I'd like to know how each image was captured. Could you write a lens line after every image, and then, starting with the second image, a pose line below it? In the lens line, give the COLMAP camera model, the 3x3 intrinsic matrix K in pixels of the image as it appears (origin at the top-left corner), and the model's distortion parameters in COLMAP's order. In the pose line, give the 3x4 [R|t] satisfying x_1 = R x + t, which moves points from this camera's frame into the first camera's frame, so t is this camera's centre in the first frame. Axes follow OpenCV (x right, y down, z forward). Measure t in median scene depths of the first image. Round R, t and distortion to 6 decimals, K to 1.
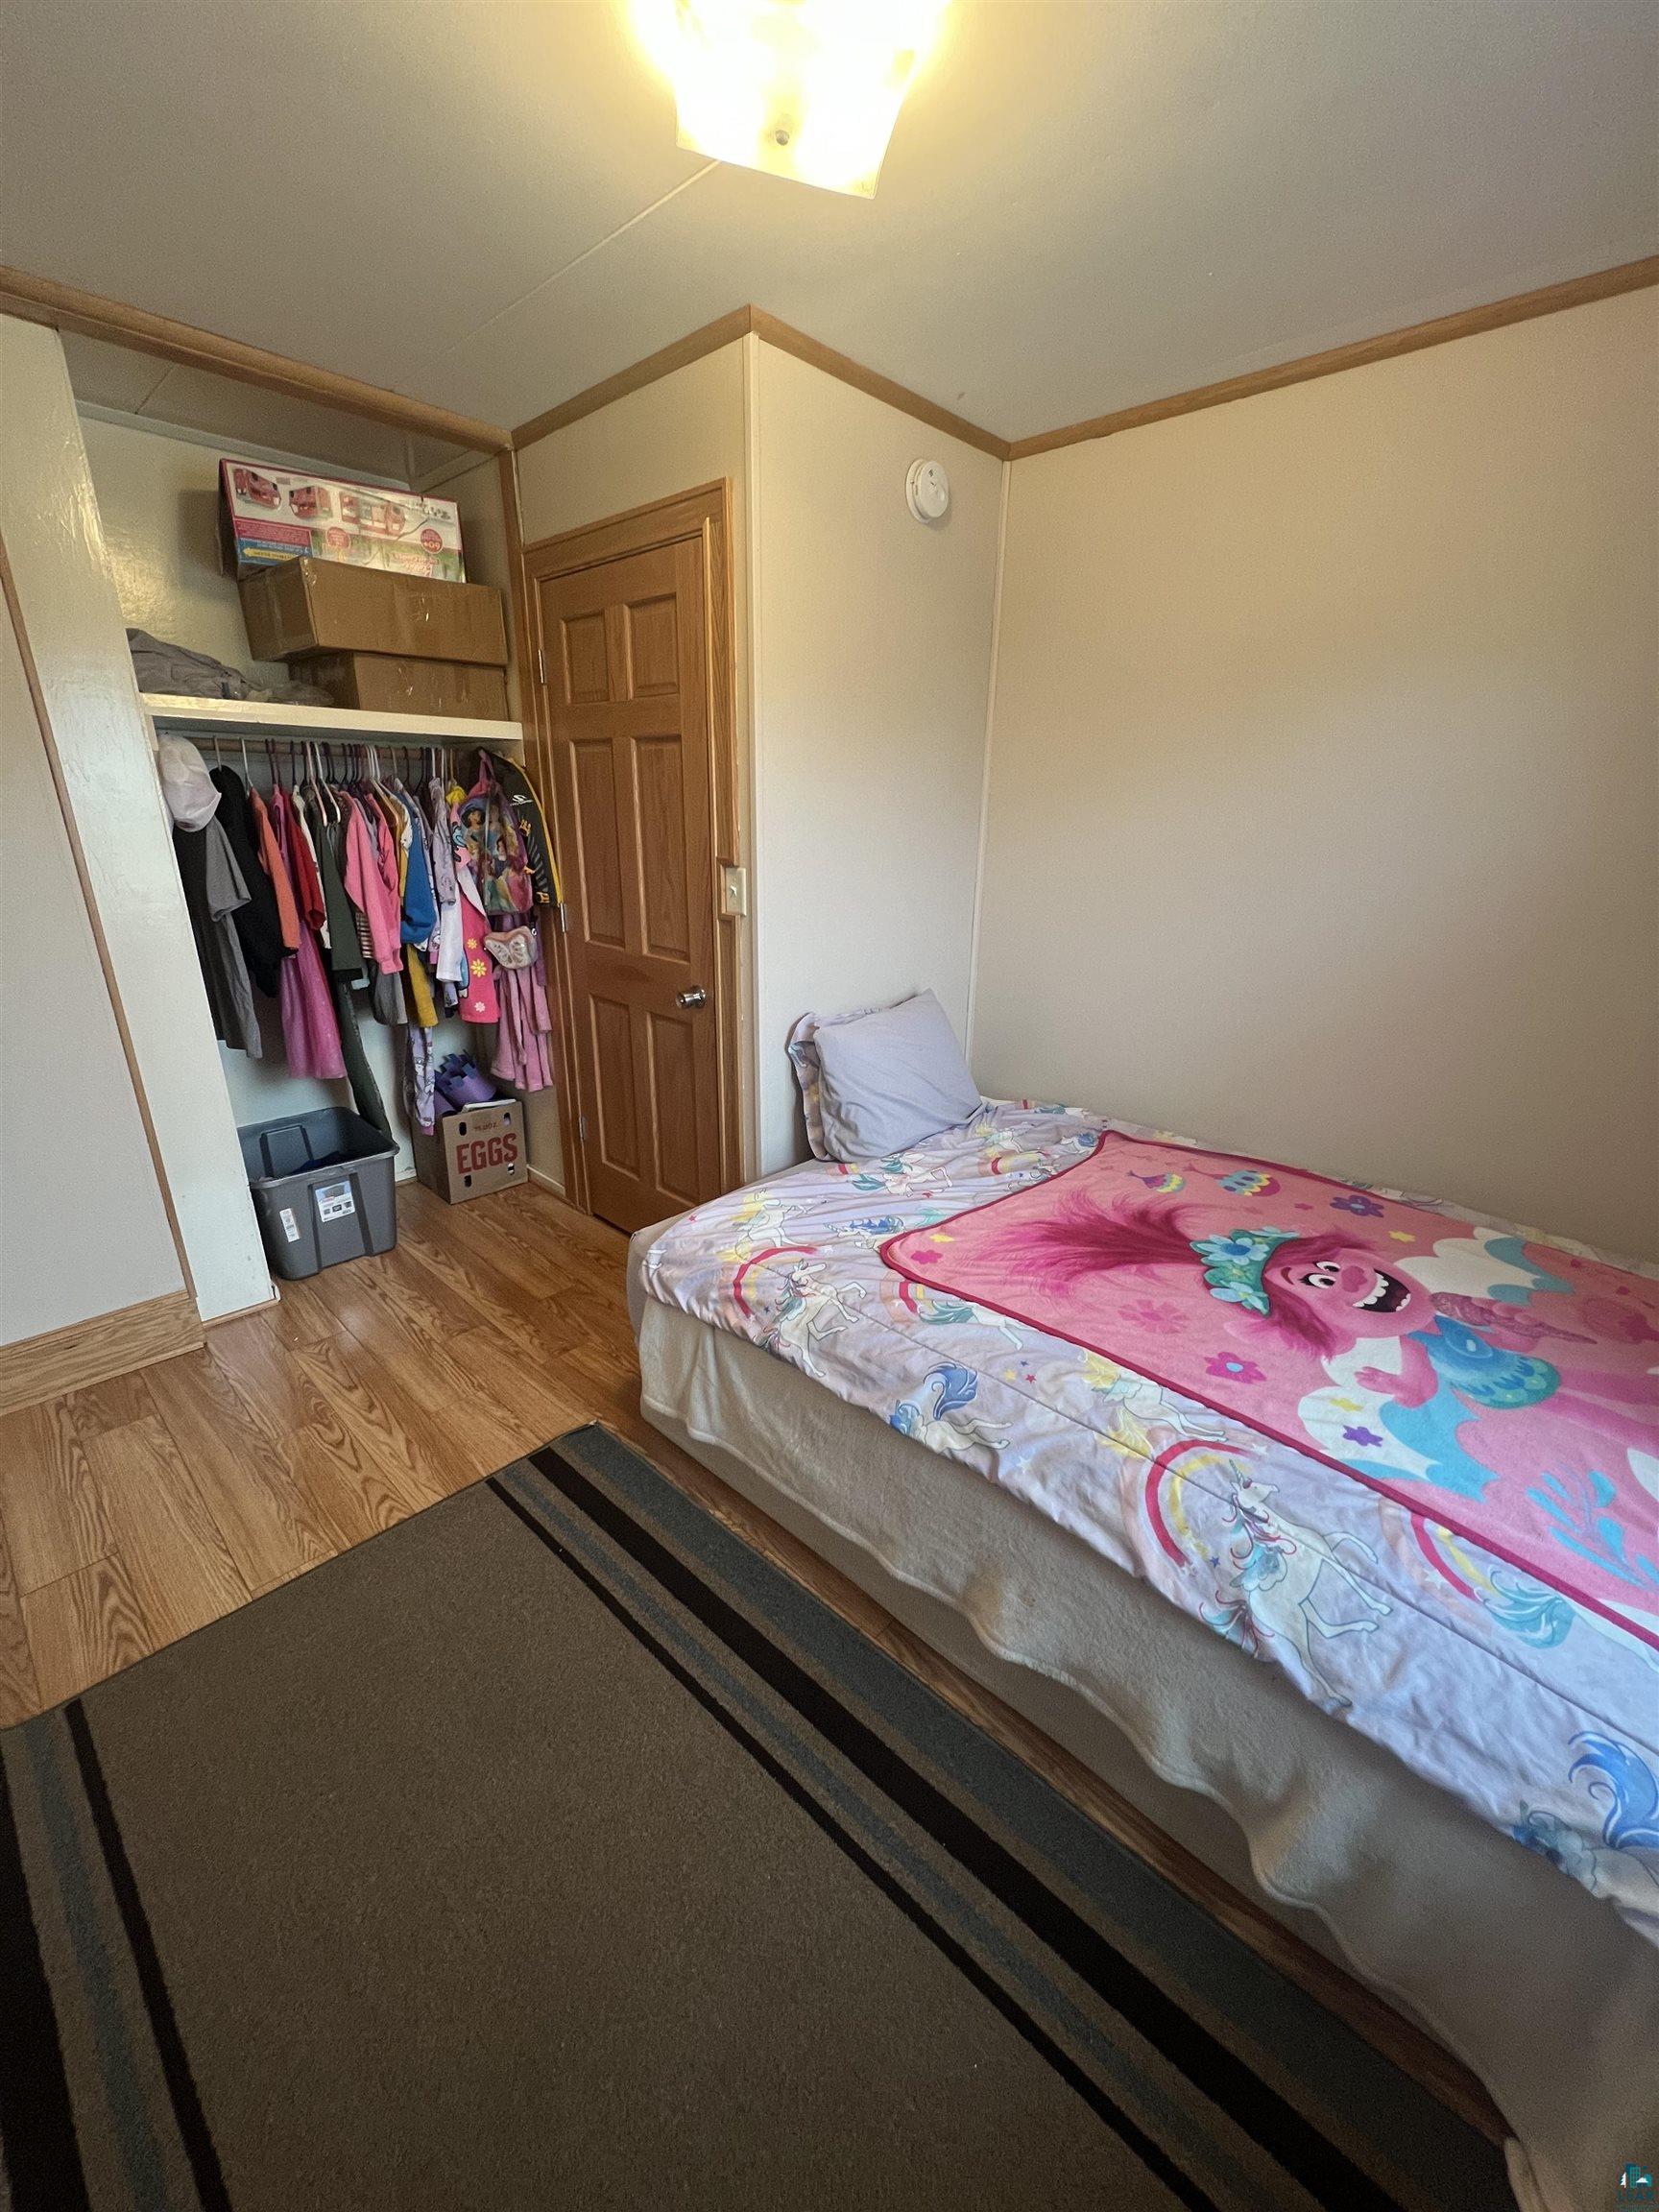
lens RADIAL K [[881.6, 0, 823.8], [0, 881.6, 1105.6], [0, 0, 1]] dist [-0.001594, -0.000029]
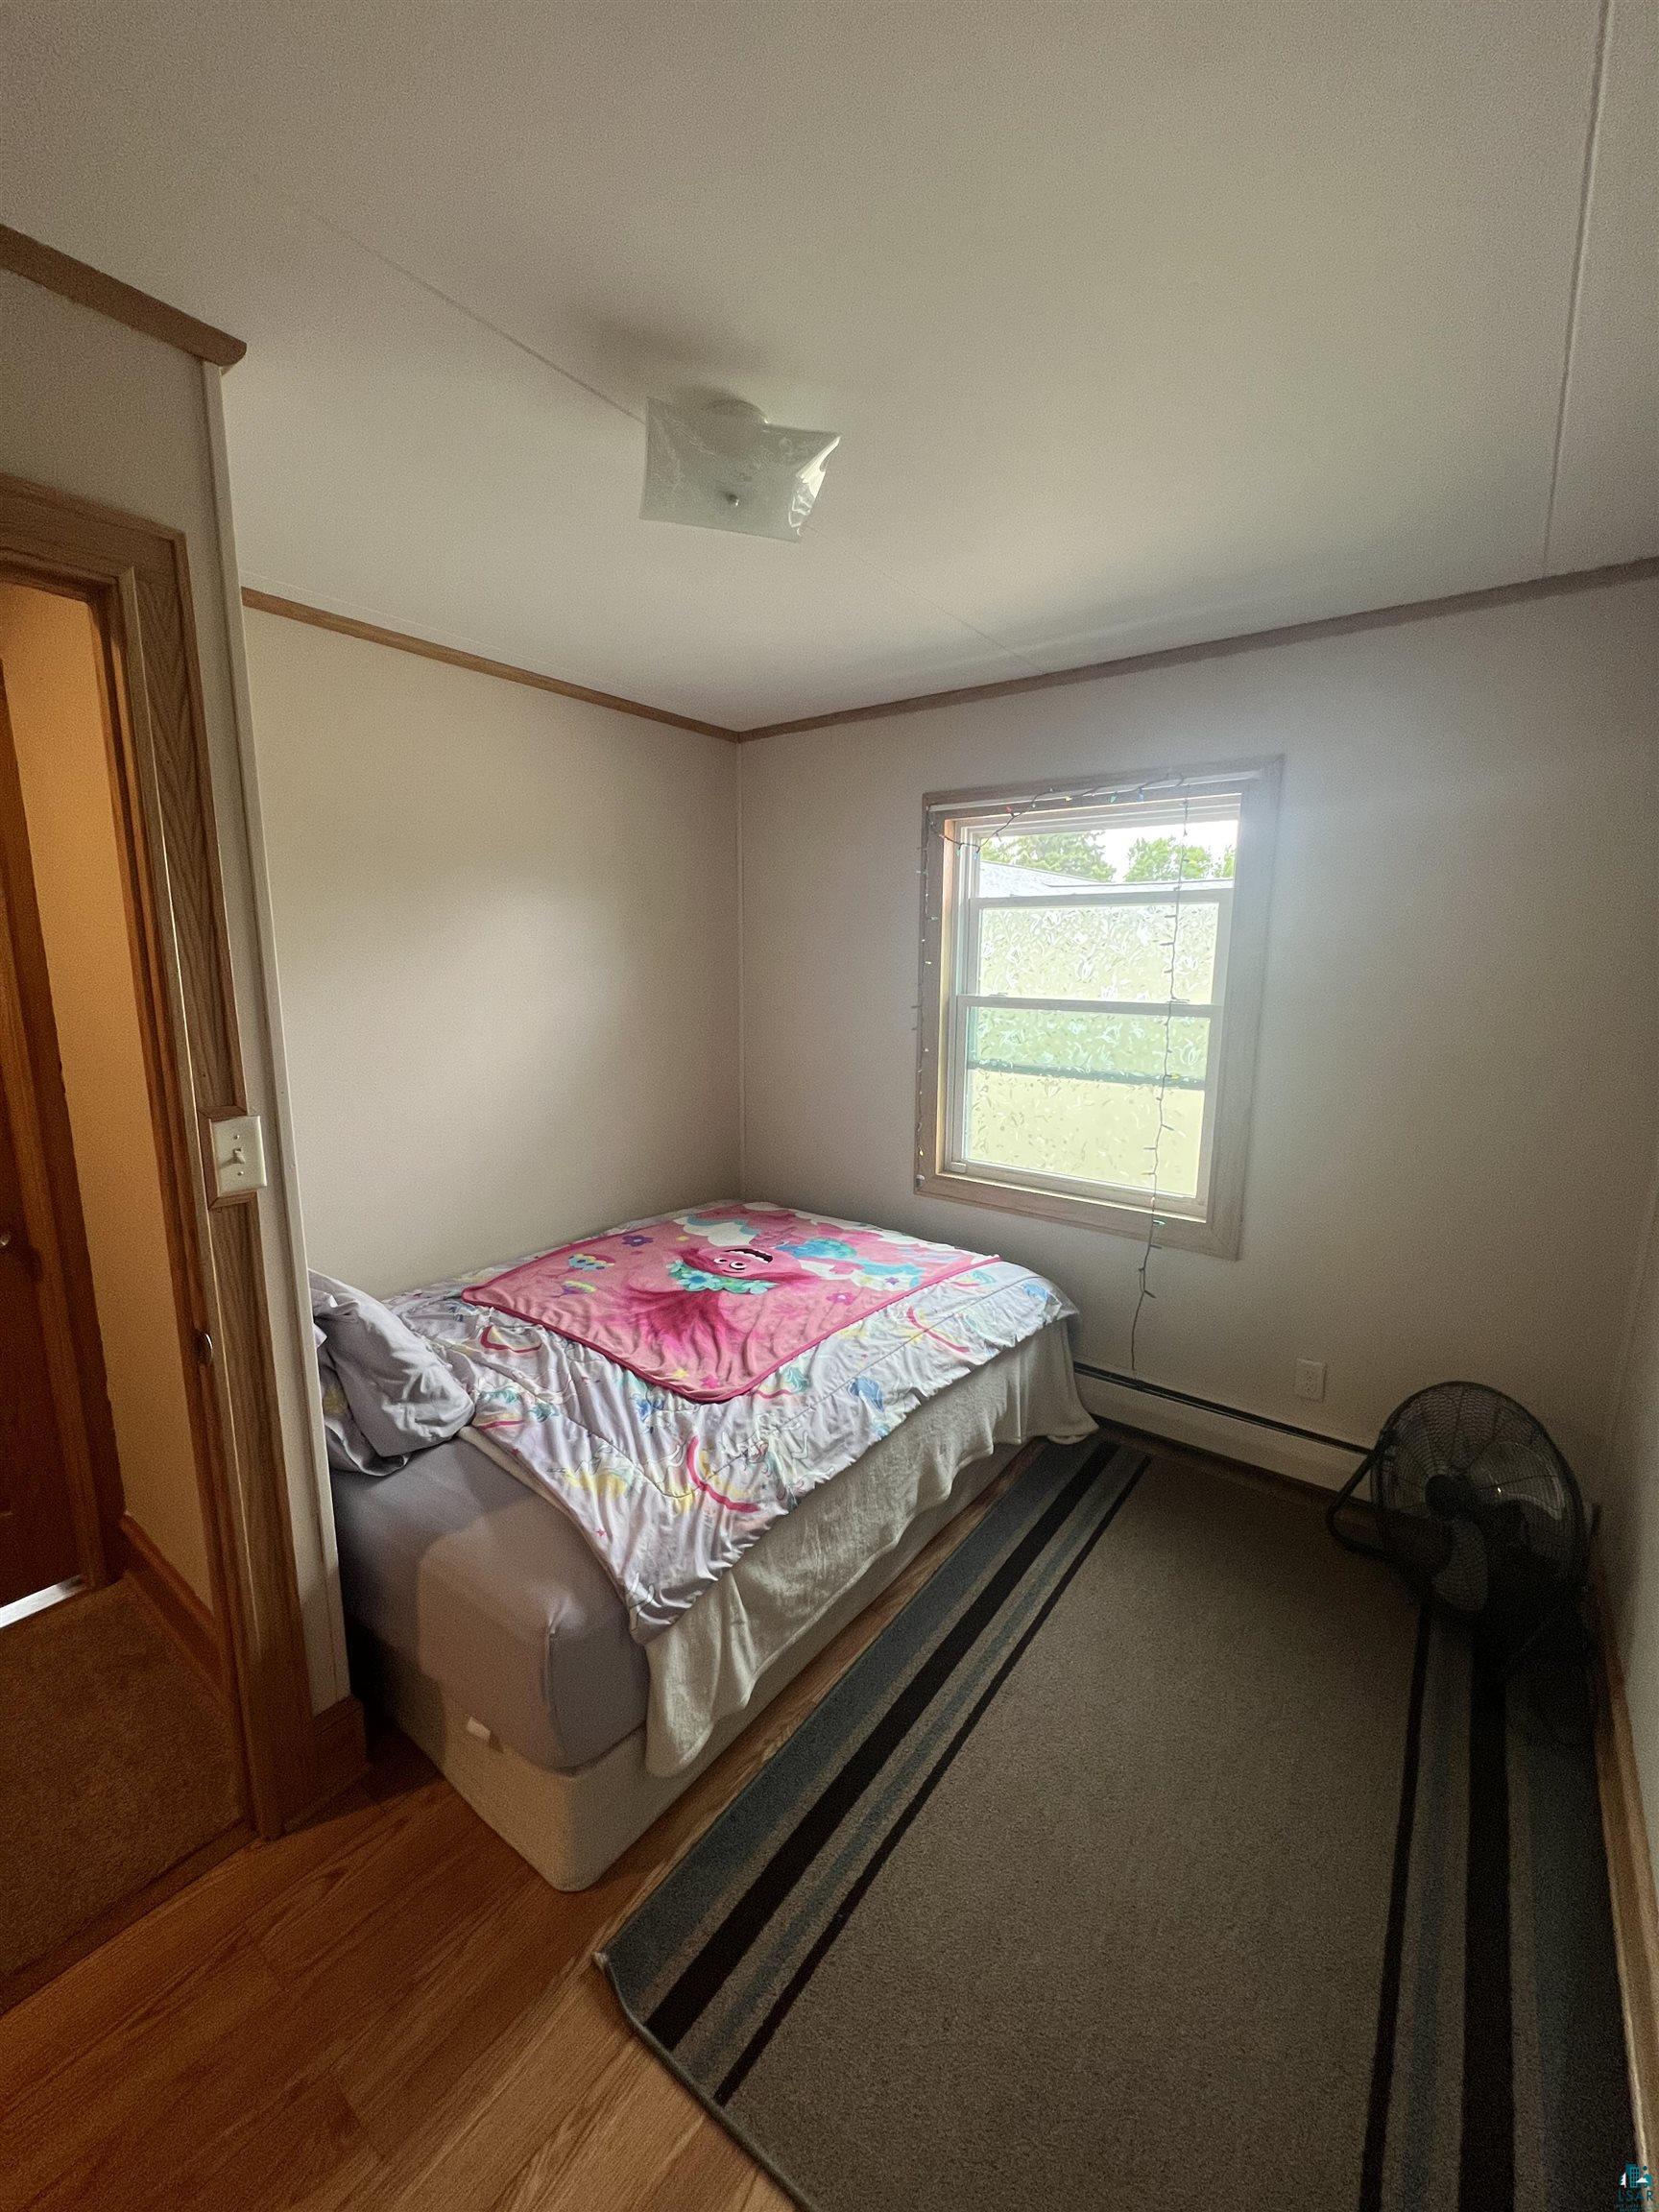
lens RADIAL K [[881.6, 0, 823.9], [0, 881.6, 1104.1], [0, 0, 1]] dist [-0.001594, -0.000029]
pose [[-0.109941, -0.182548, 0.977031, -0.951928], [0.315699, 0.925673, 0.208477, -0.353250], [-0.942469, 0.331368, -0.044139, 0.810060]]
